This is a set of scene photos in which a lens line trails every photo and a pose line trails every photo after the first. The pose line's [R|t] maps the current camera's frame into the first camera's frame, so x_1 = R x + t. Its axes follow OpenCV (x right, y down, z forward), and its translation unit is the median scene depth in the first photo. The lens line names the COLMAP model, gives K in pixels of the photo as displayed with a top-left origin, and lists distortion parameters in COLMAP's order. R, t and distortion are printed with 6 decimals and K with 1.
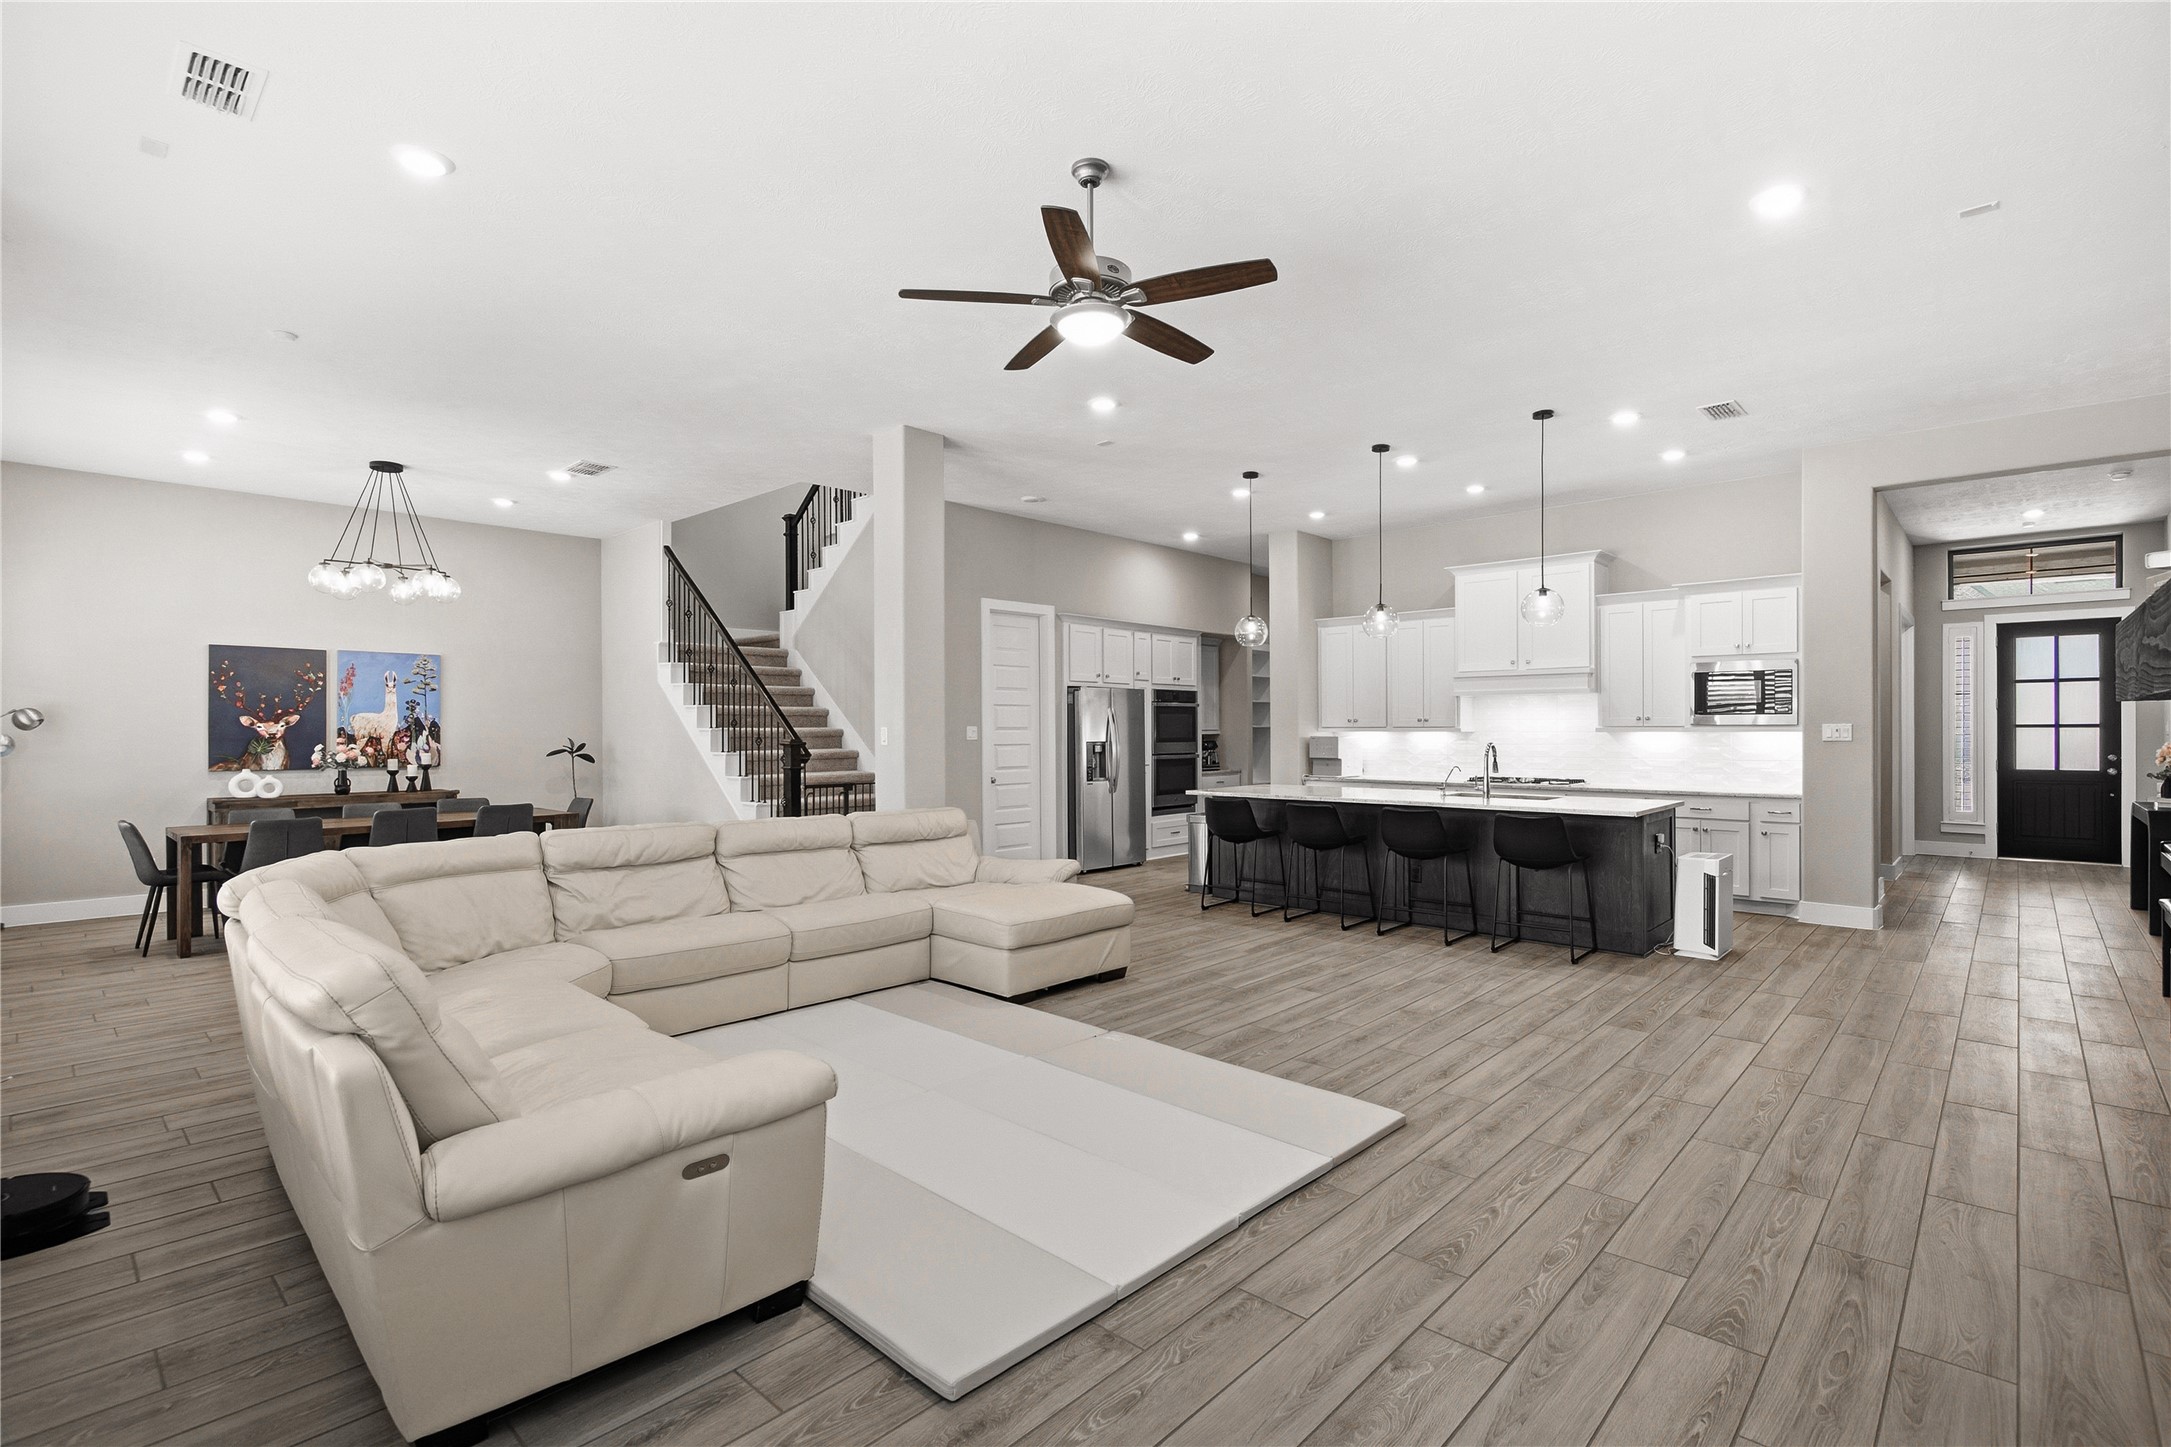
lens RADIAL K [[991.0, 0, 1091.2], [0, 991.0, 727.7], [0, 0, 1]] dist [0.020332, -0.016551]
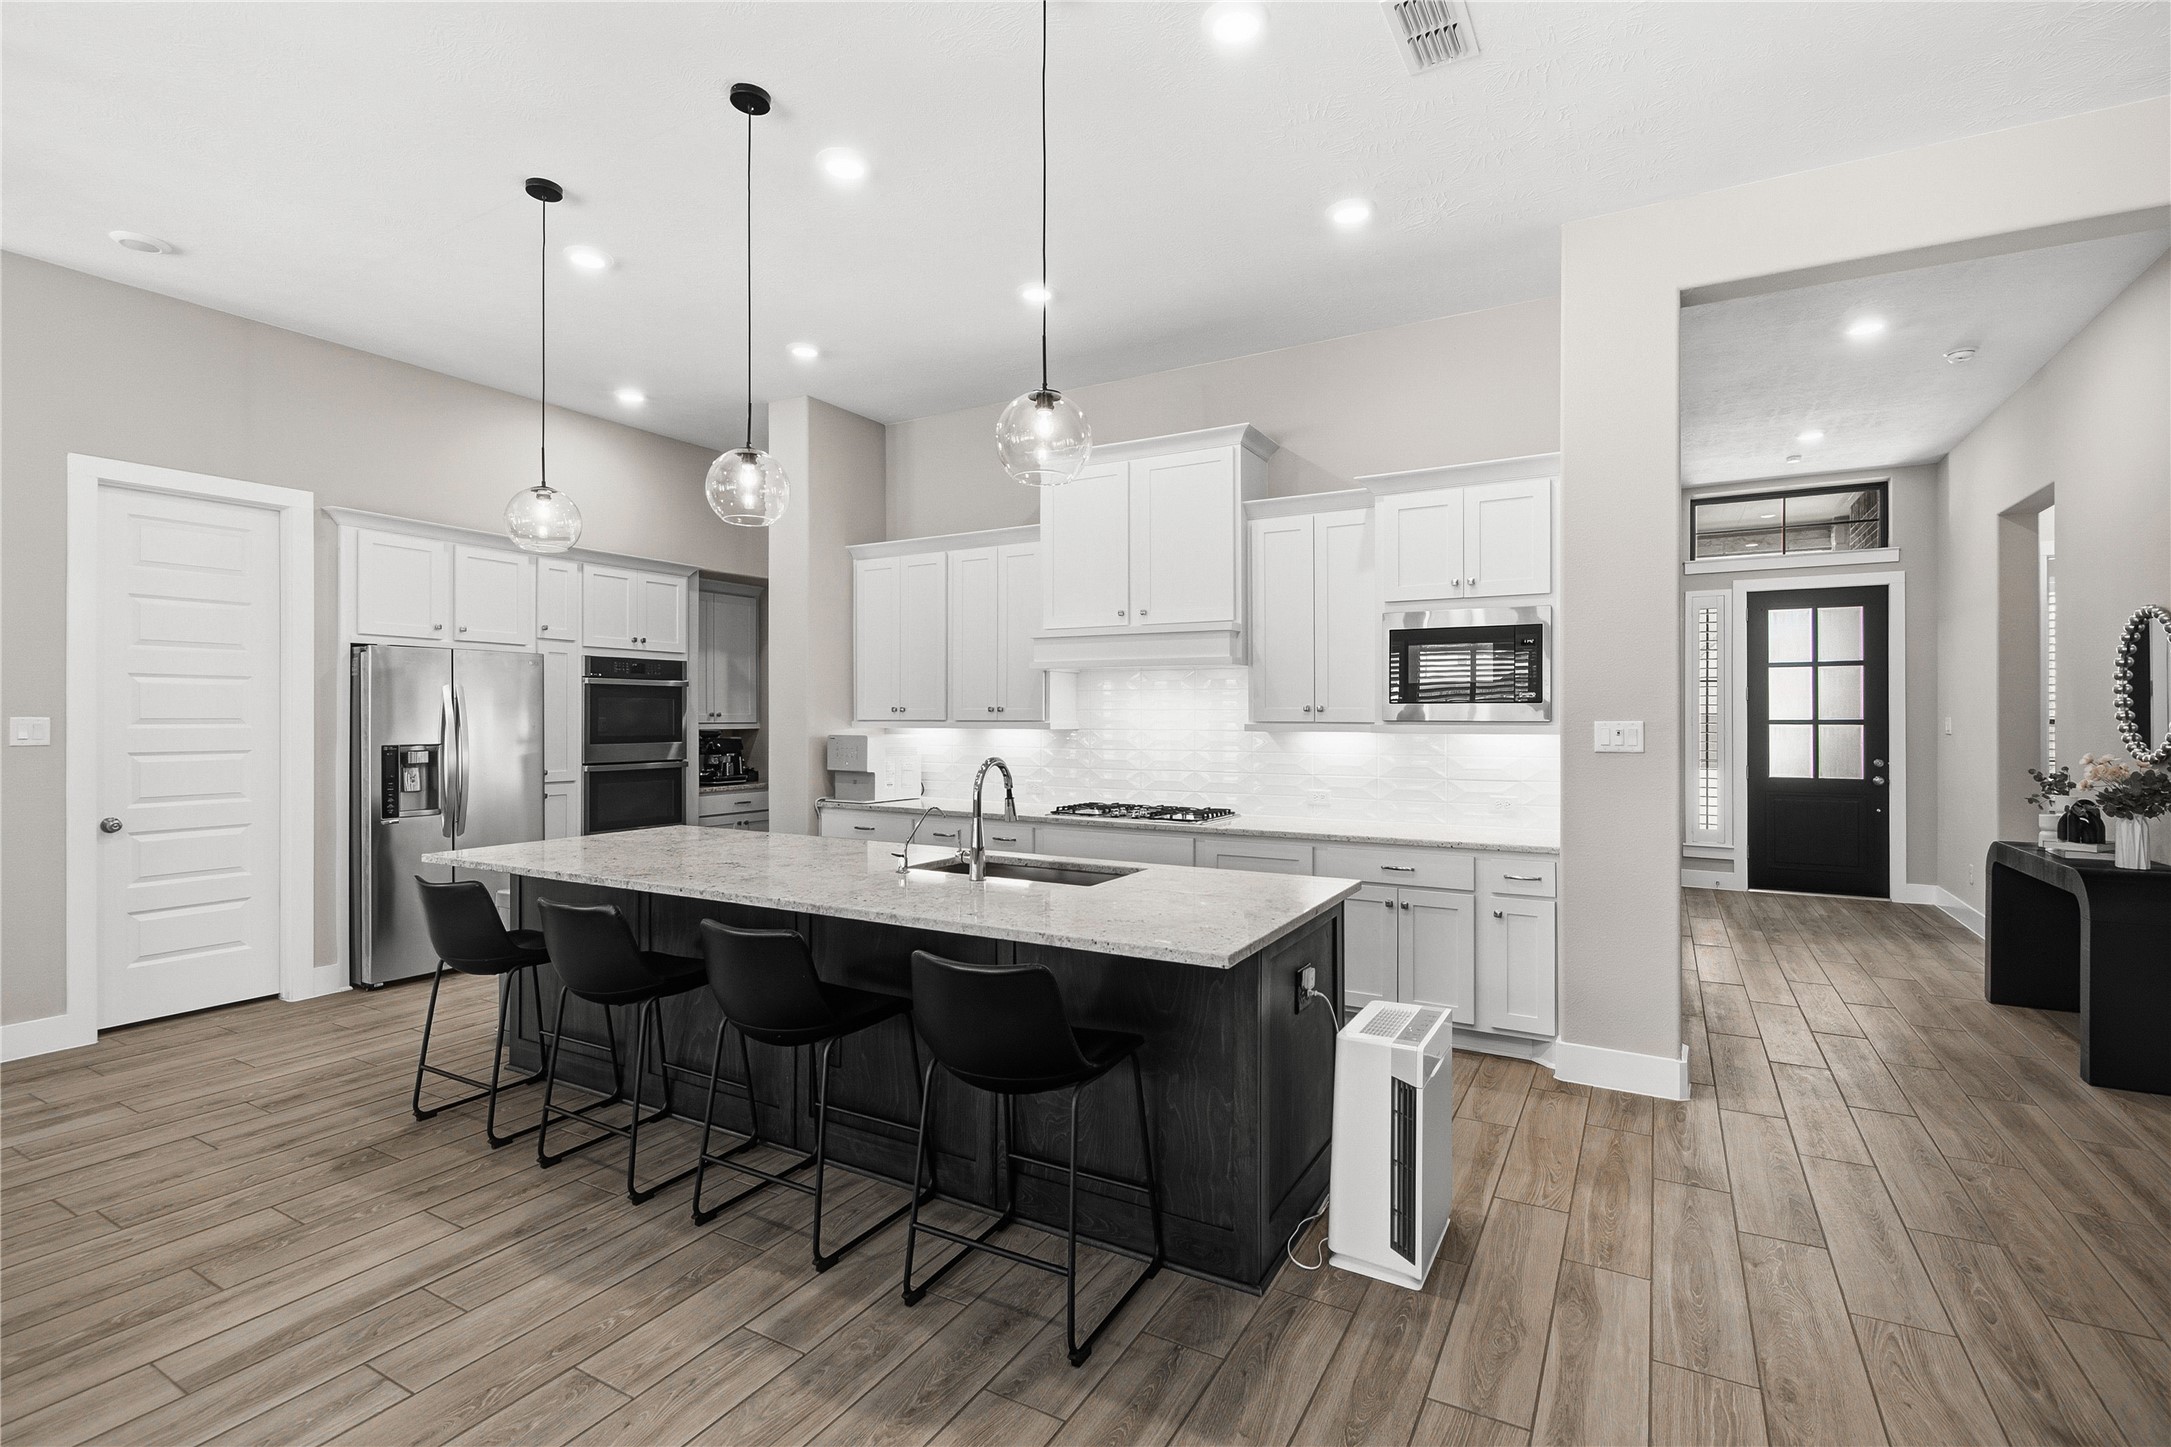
lens RADIAL K [[1000.3, 0, 1069.1], [0, 1000.3, 712.2], [0, 0, 1]] dist [-0.000639, -0.000087]
pose [[0.976598, 0.005613, 0.214998, 0.244381], [-0.004543, 0.999975, -0.005471, -0.002983], [-0.215023, 0.004367, 0.976599, 0.386102]]
